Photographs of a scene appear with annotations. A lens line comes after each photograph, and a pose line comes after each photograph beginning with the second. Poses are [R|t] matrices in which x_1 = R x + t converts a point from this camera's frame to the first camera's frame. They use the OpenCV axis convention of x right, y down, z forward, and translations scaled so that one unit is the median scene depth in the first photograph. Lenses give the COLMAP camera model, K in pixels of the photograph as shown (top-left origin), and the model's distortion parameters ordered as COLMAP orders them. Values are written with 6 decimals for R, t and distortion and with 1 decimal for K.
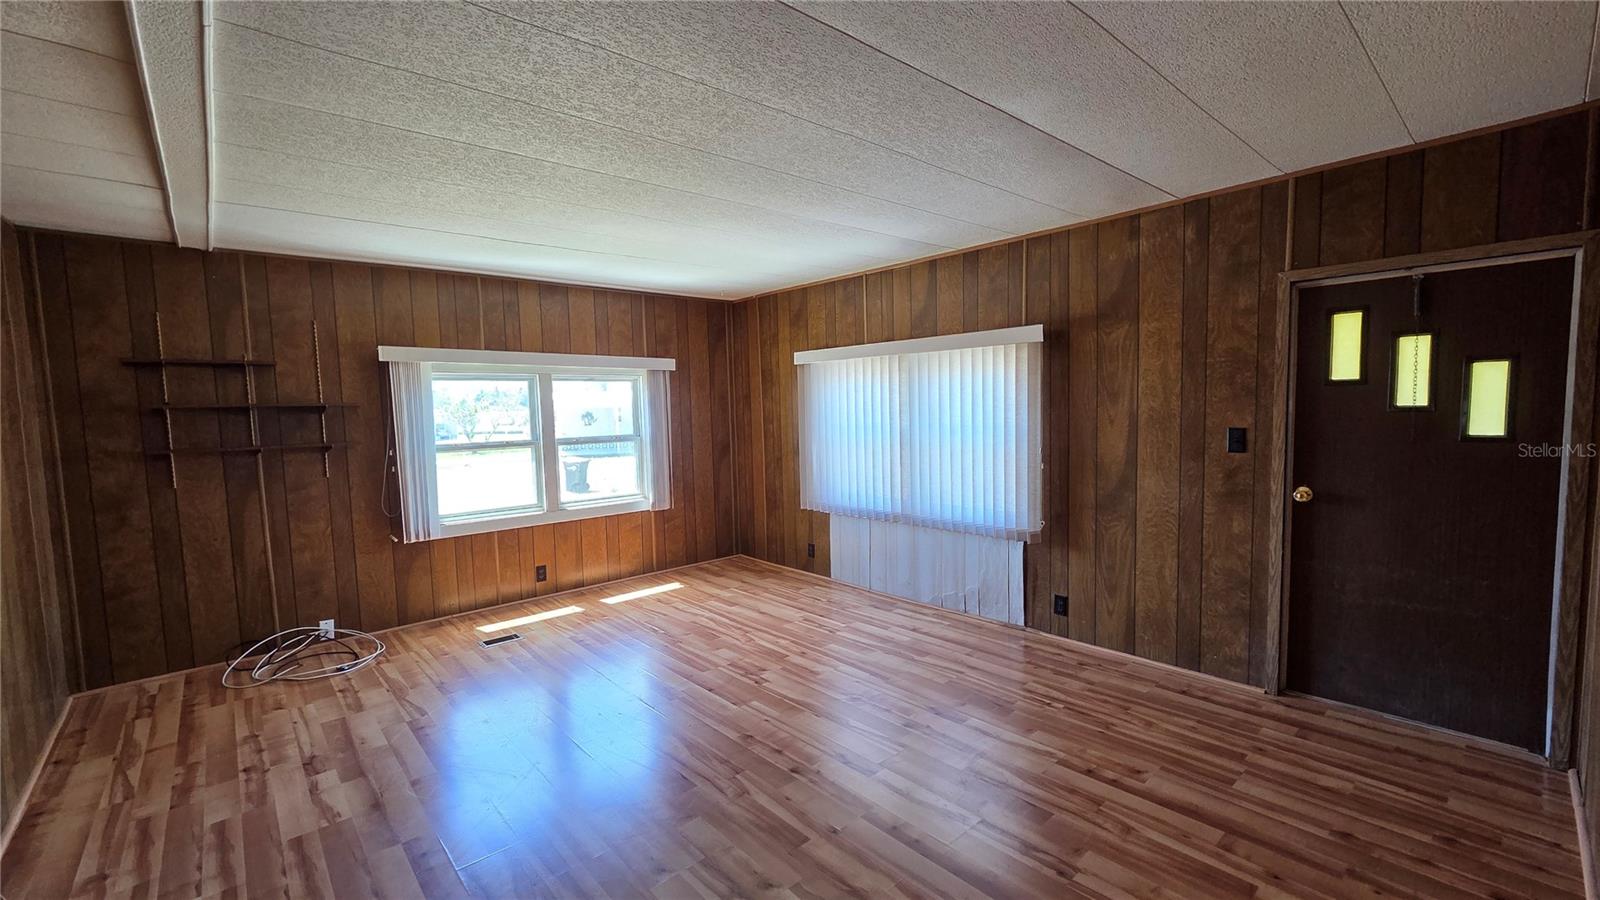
lens RADIAL K [[658.0, 0, 794.3], [0, 658.0, 455.2], [0, 0, 1]] dist [0.001903, -0.000298]
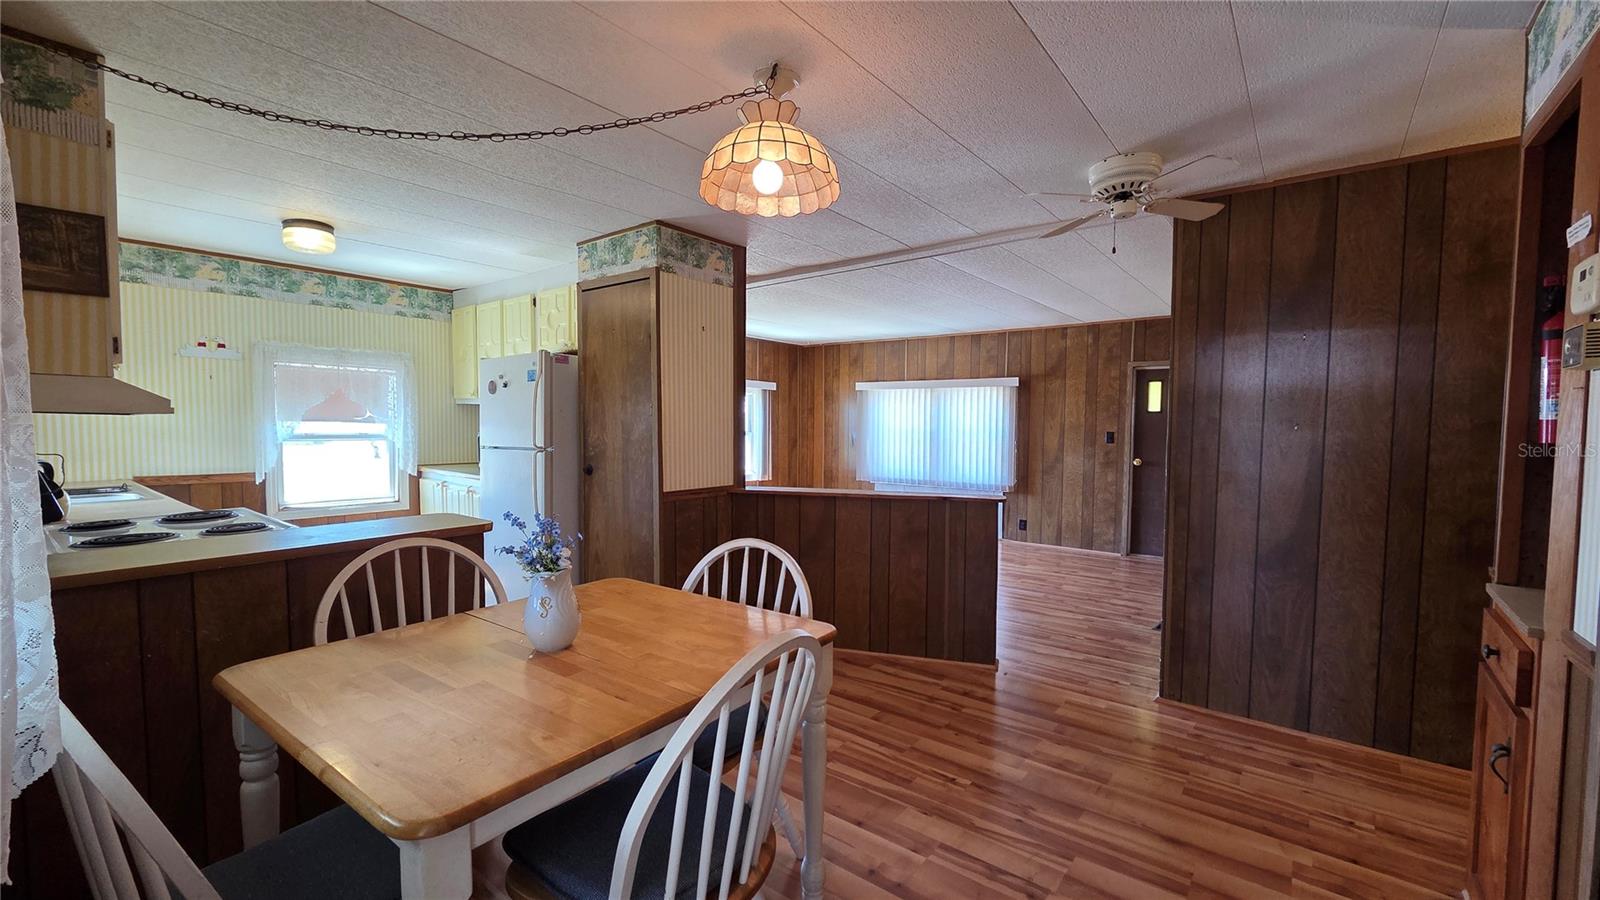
lens RADIAL K [[658.0, 0, 795.3], [0, 658.0, 455.9], [0, 0, 1]] dist [0.001903, -0.000298]
pose [[0.982366, 0.024782, 0.185320, -0.573271], [-0.019840, 0.999397, -0.028479, 0.093150], [-0.185914, 0.024300, 0.982265, -0.717287]]
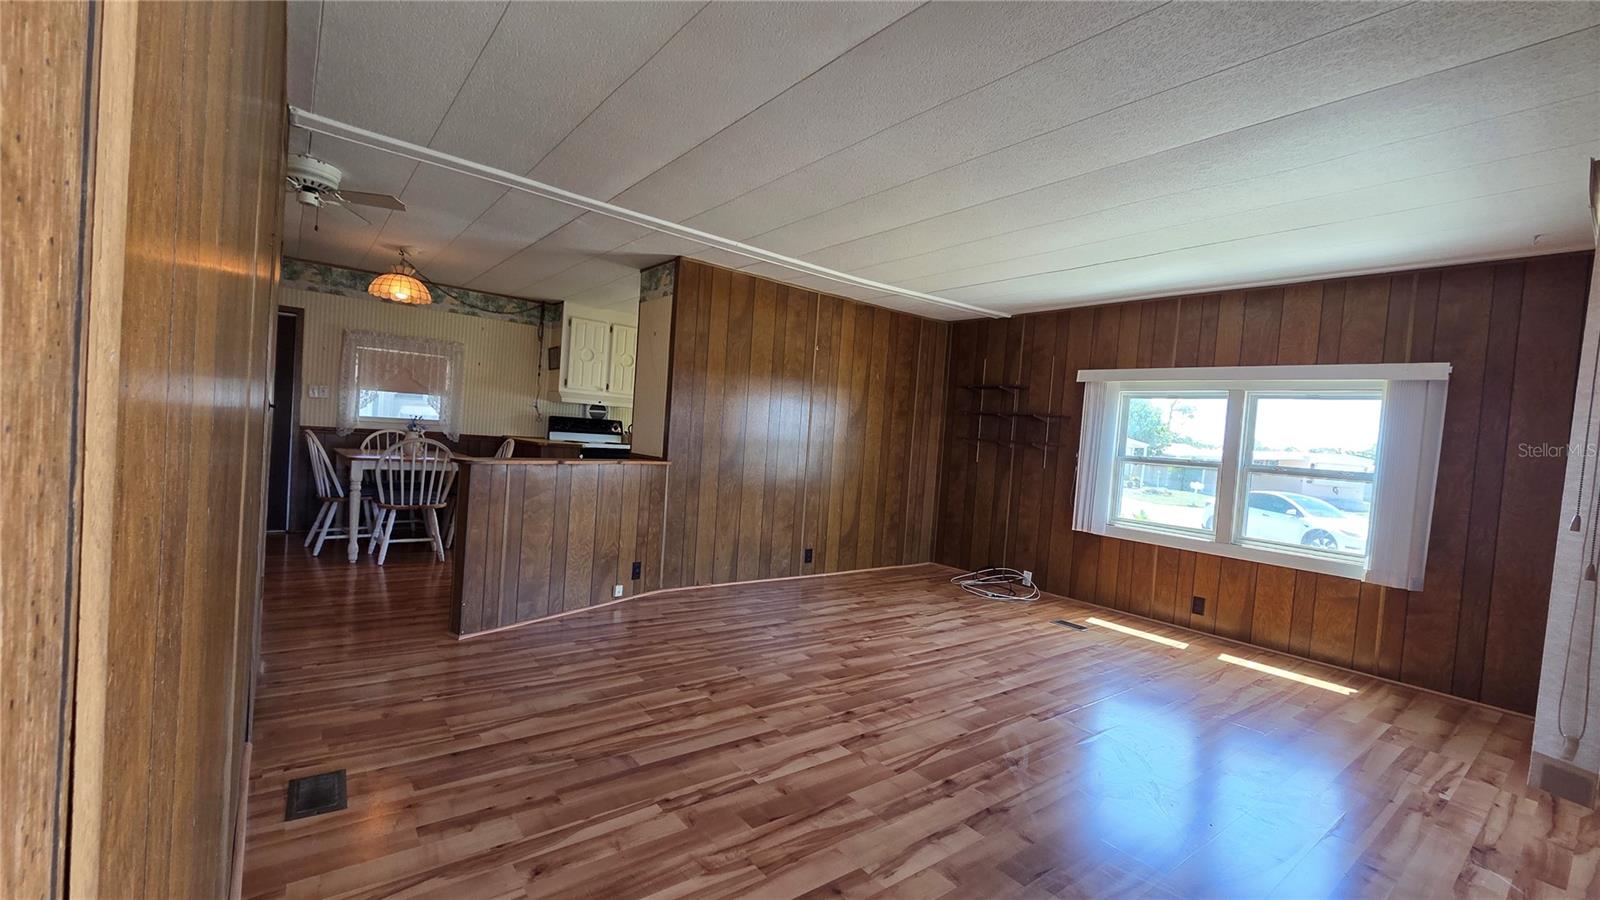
lens RADIAL K [[658.0, 0, 800.1], [0, 658.0, 452.8], [0, 0, 1]] dist [0.001903, -0.000298]
pose [[-0.055730, 0.050826, -0.997151, 0.682405], [-0.148749, 0.987135, 0.058629, -0.003185], [0.987303, 0.151593, -0.047452, 0.568530]]
